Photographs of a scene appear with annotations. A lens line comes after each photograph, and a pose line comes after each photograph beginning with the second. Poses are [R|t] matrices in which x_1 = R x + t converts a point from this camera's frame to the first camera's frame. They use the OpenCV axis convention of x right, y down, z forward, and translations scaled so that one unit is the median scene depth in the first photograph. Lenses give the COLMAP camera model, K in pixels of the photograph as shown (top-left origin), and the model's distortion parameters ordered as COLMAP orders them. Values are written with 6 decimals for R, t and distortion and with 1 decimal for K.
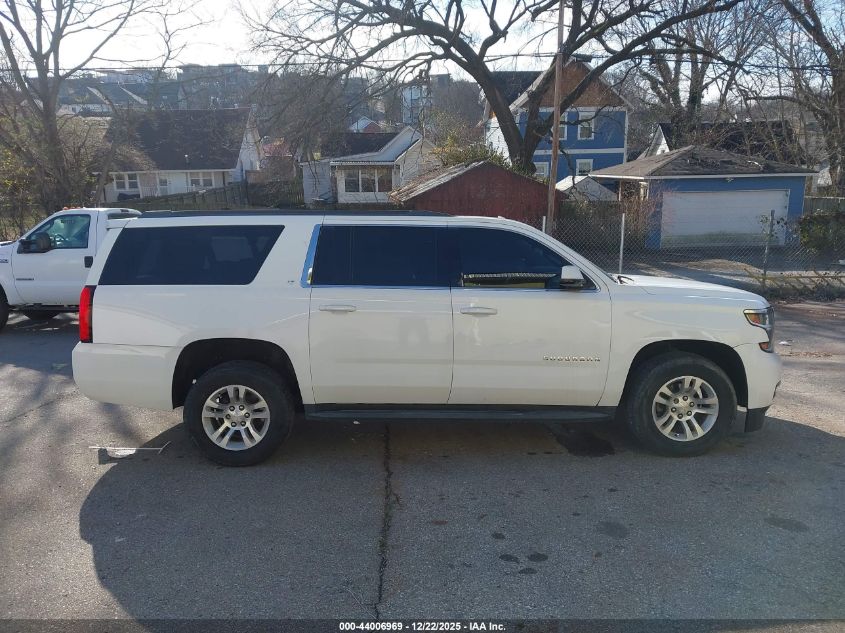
lens RADIAL K [[669.0, 0, 426.8], [0, 669.0, 316.3], [0, 0, 1]] dist [0.024283, -0.026028]
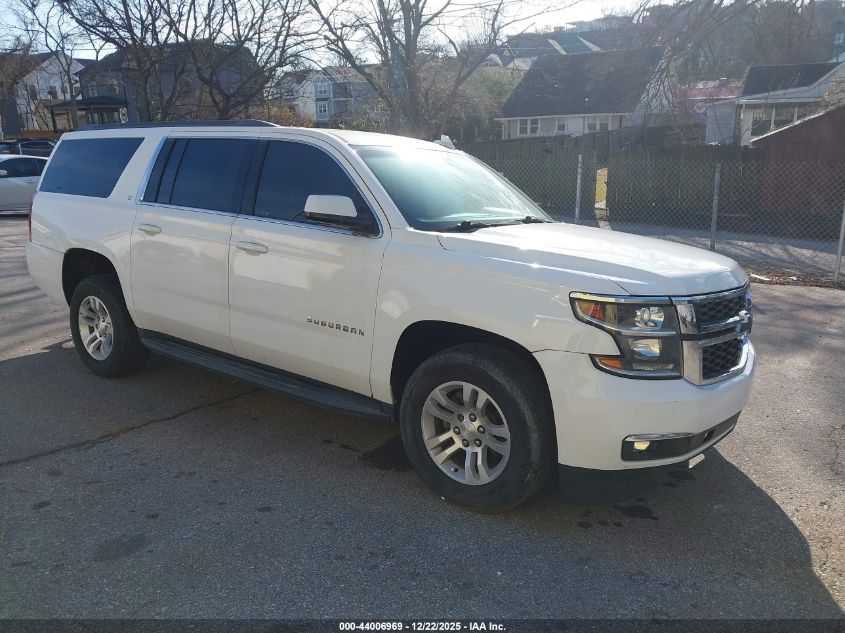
lens RADIAL K [[669.0, 0, 425.0], [0, 669.0, 317.2], [0, 0, 1]] dist [0.024283, -0.026028]
pose [[0.797900, 0.157451, -0.581863, 0.702110], [-0.114184, 0.987286, 0.110580, -0.035936], [0.591876, -0.021792, 0.805734, 0.468777]]
